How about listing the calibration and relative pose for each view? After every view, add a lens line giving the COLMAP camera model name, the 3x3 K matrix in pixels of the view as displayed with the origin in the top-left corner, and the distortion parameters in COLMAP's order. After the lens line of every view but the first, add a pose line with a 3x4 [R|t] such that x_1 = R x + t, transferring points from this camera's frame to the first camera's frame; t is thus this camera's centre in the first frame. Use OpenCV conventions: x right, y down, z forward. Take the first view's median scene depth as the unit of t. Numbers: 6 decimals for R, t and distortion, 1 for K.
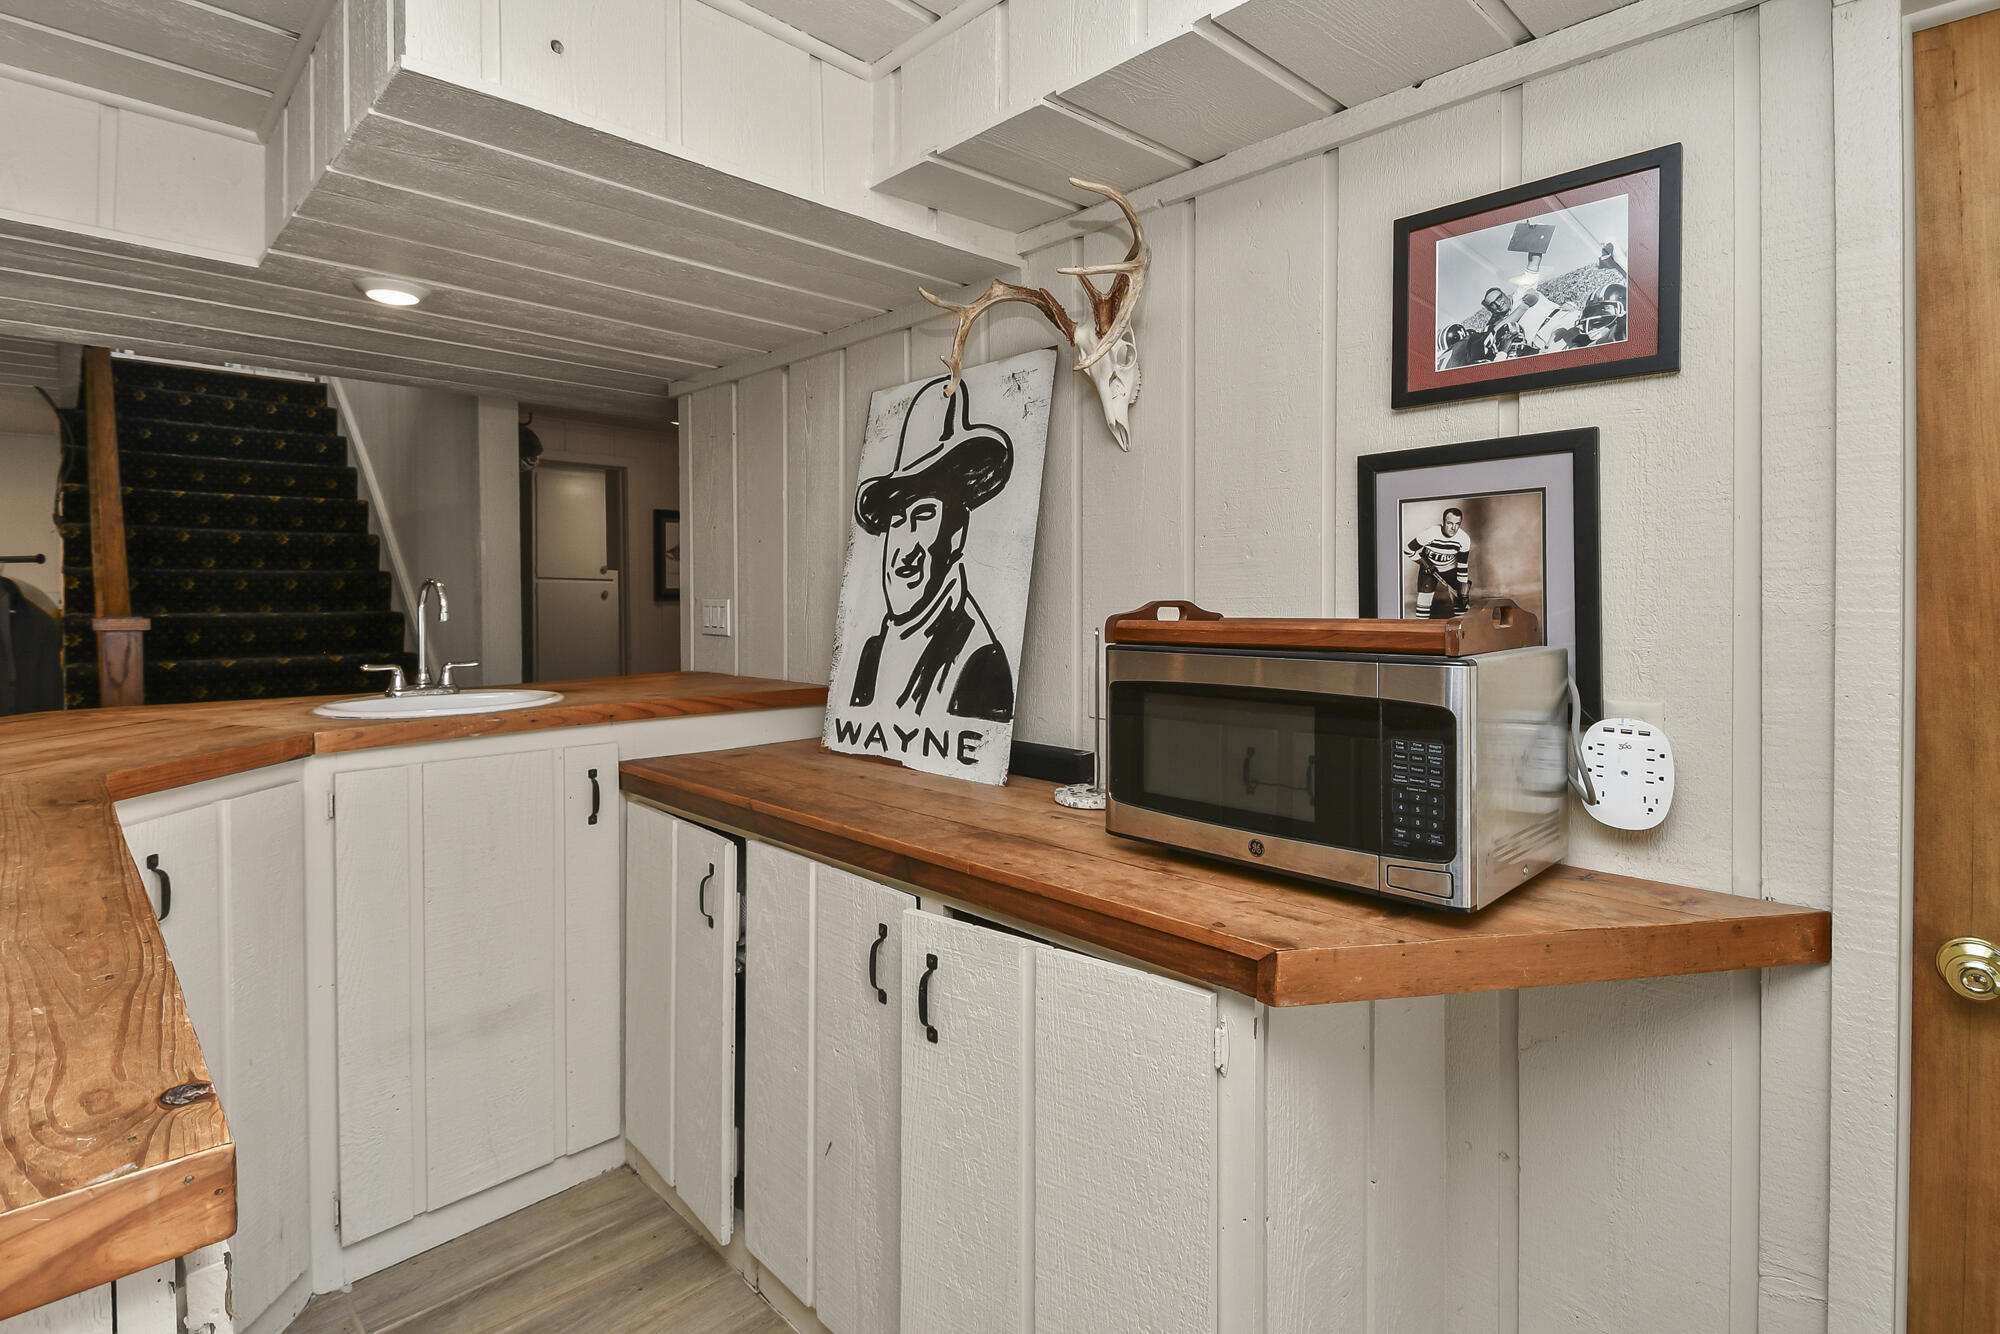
lens RADIAL K [[954.0, 0, 997.0], [0, 954.0, 612.7], [0, 0, 1]] dist [-0.001689, -0.000364]
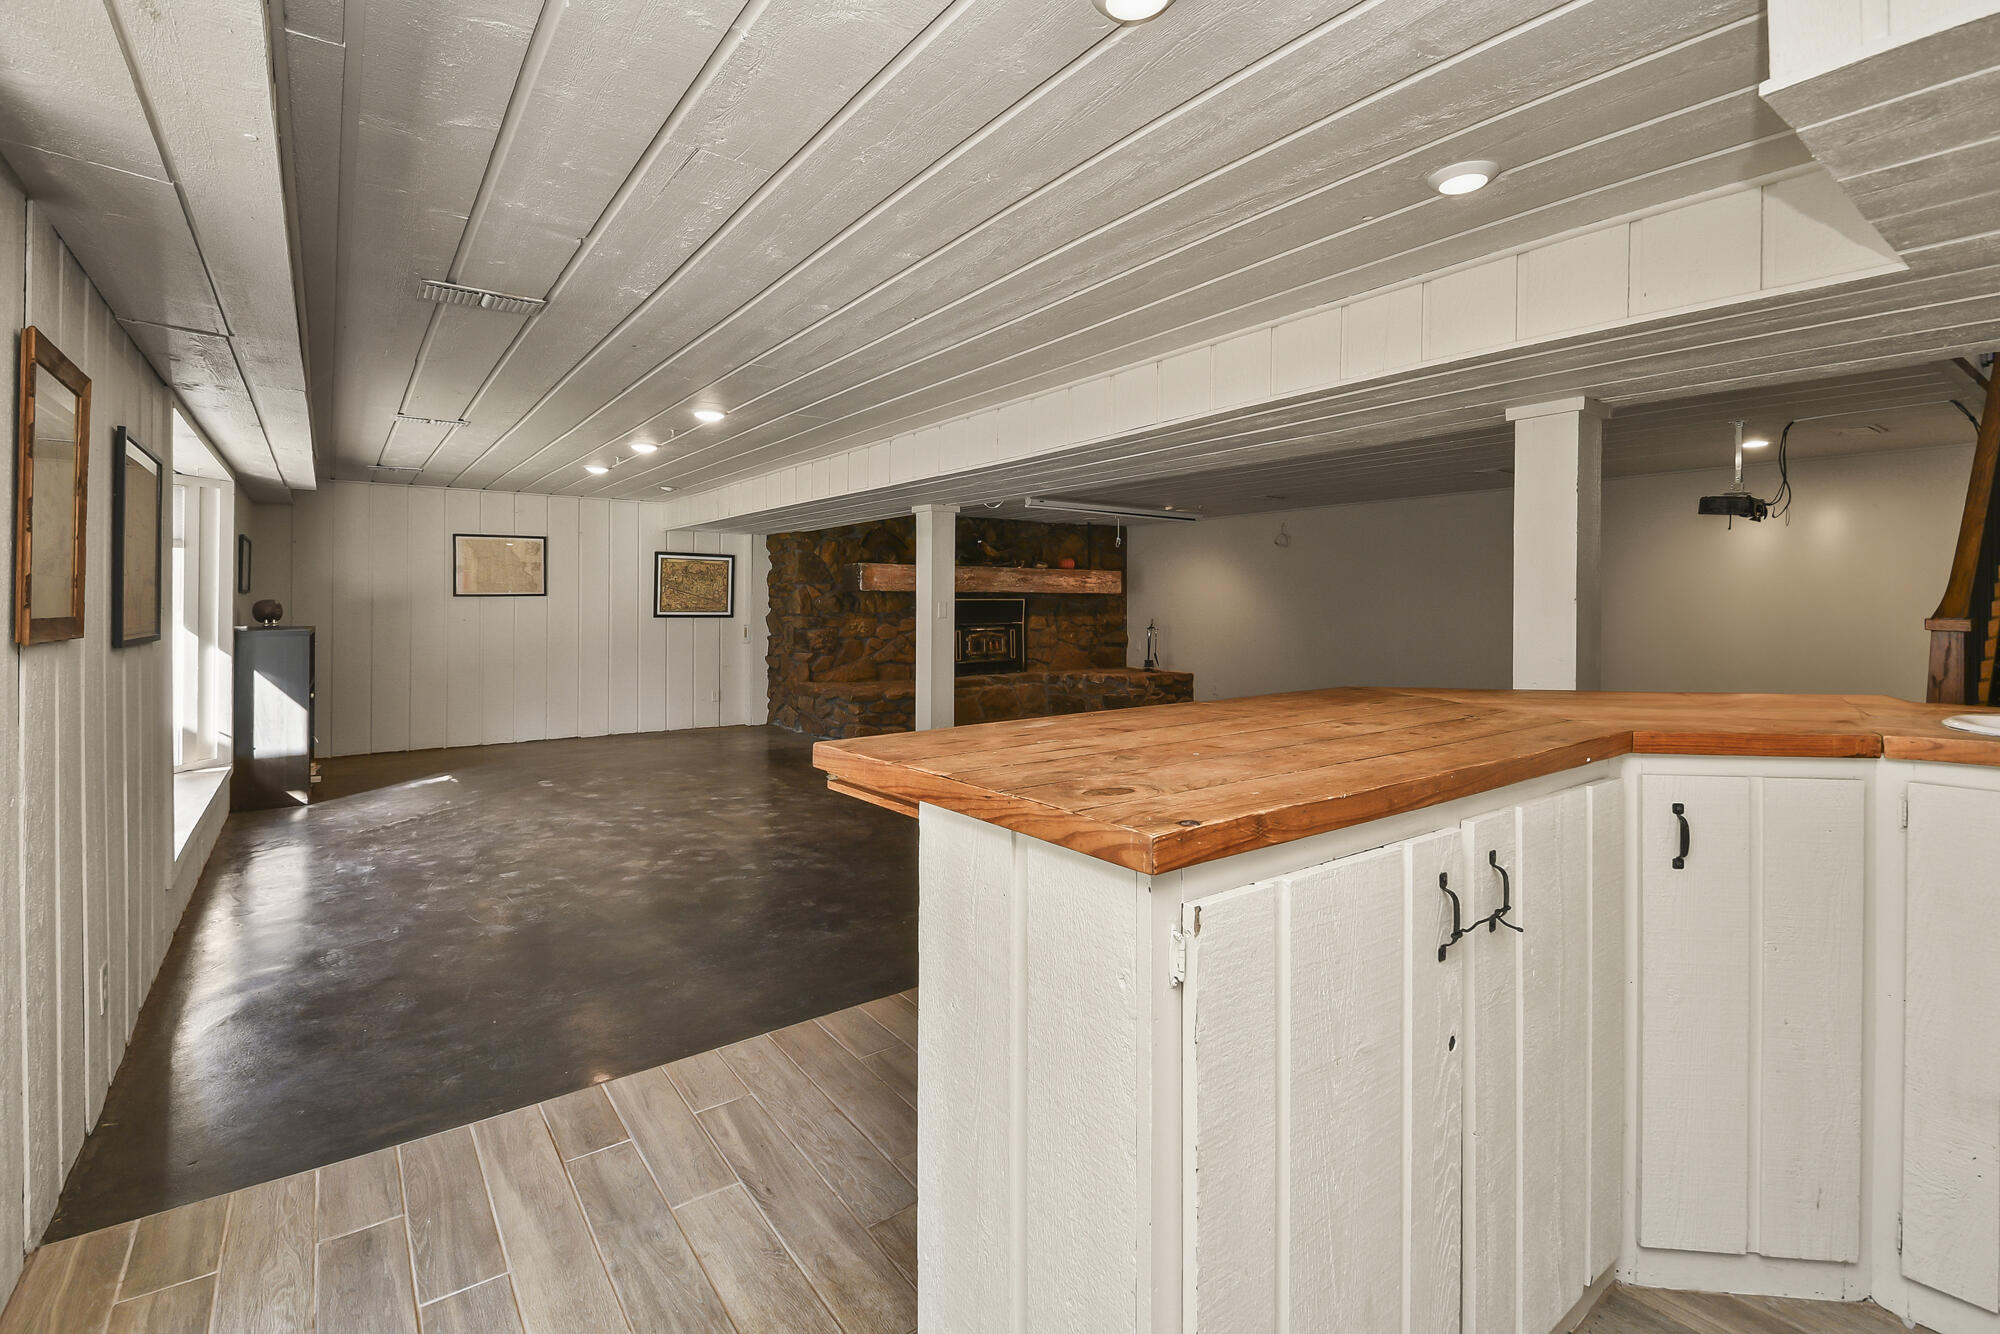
lens RADIAL K [[895.1, 0, 996.6], [0, 895.1, 606.5], [0, 0, 1]] dist [0.000475, 0.000085]
pose [[-0.144477, 0.007913, -0.989477, 0.336072], [-0.013364, 0.999861, 0.009947, -0.005482], [0.989418, 0.014660, -0.144351, 0.218461]]
